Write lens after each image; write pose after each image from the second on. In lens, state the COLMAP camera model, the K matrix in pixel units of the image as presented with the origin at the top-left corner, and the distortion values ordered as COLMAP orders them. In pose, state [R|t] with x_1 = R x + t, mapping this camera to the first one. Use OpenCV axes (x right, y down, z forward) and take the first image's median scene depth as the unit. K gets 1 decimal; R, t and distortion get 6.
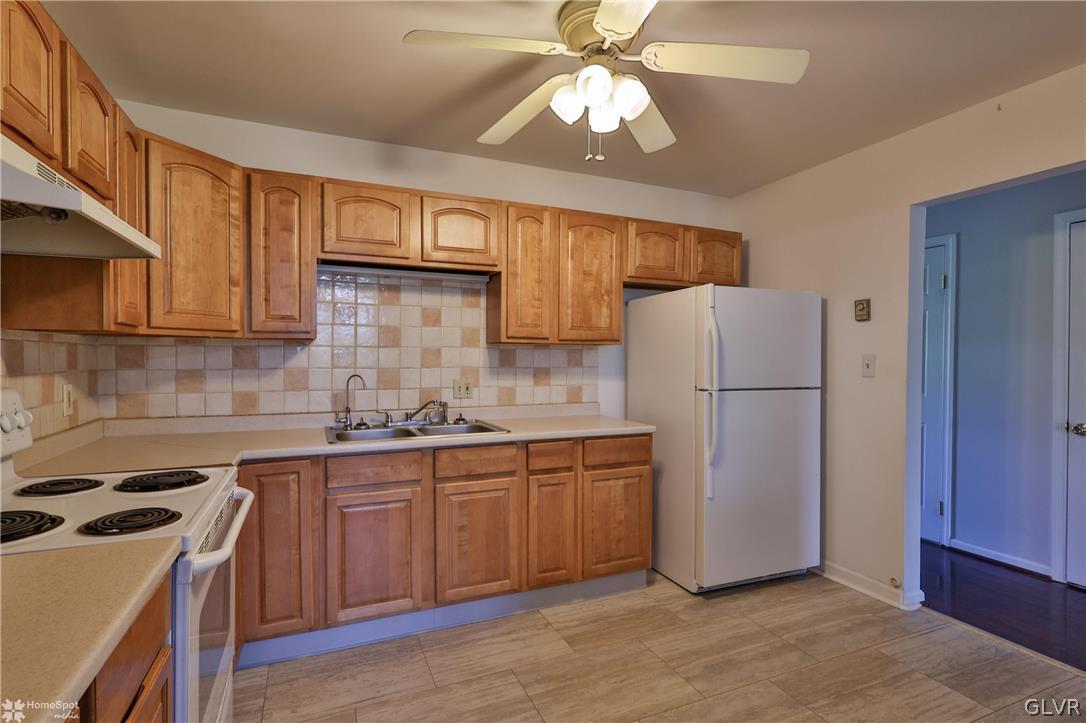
lens RADIAL K [[528.7, 0, 550.5], [0, 528.7, 360.5], [0, 0, 1]] dist [0.003973, 0.001391]
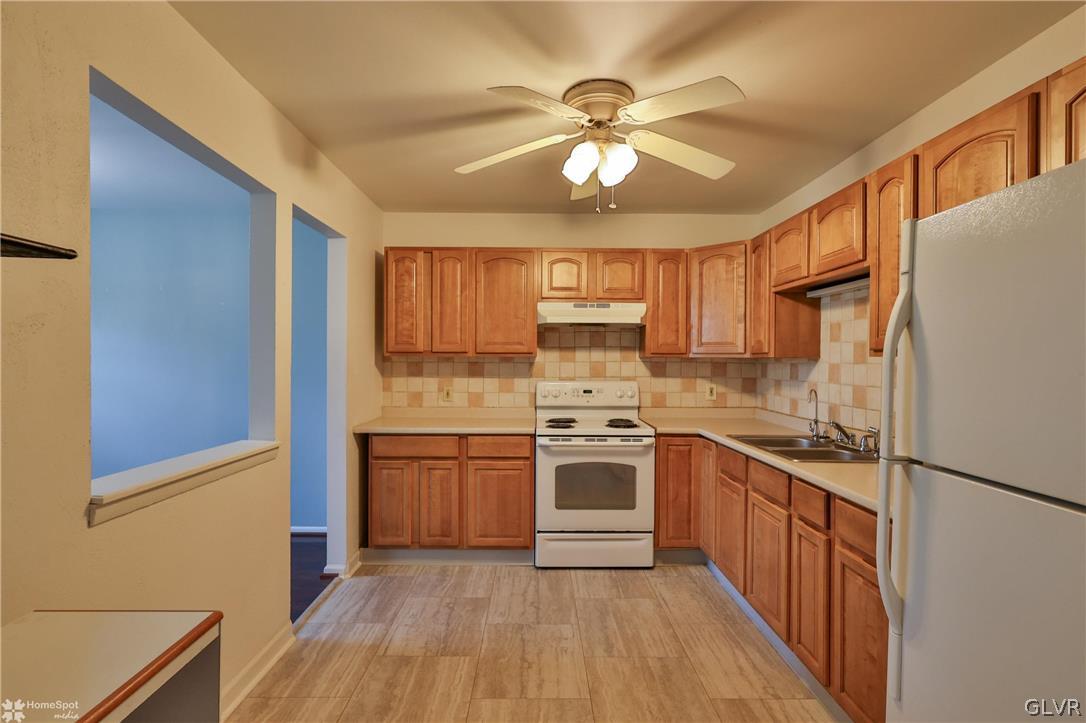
lens RADIAL K [[528.7, 0, 546.1], [0, 528.7, 369.6], [0, 0, 1]] dist [0.003973, 0.001391]
pose [[-0.379408, 0.003980, -0.925221, 0.799090], [-0.019186, 0.999742, 0.012168, -0.015811], [0.925031, 0.022368, -0.379233, 0.860837]]
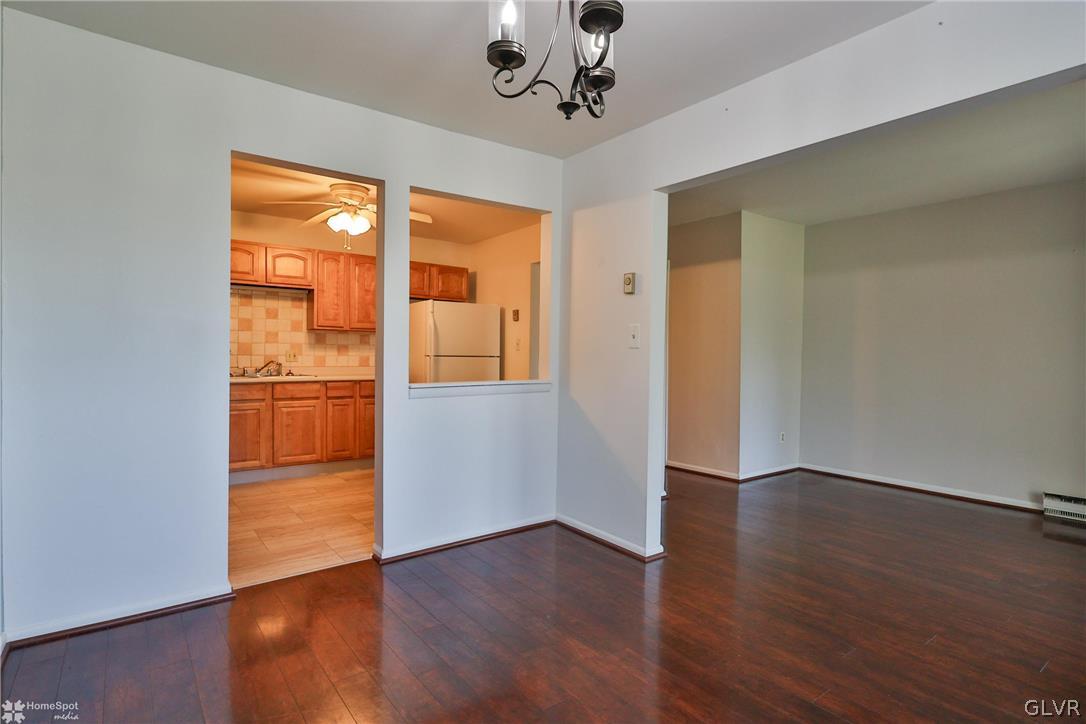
lens RADIAL K [[528.7, 0, 521.6], [0, 528.7, 359.8], [0, 0, 1]] dist [0.003973, 0.001391]
pose [[0.977419, 0.005328, 0.211242, 0.216740], [-0.006698, 0.999961, 0.005769, 0.055552], [-0.211203, -0.007054, 0.977417, -0.898974]]
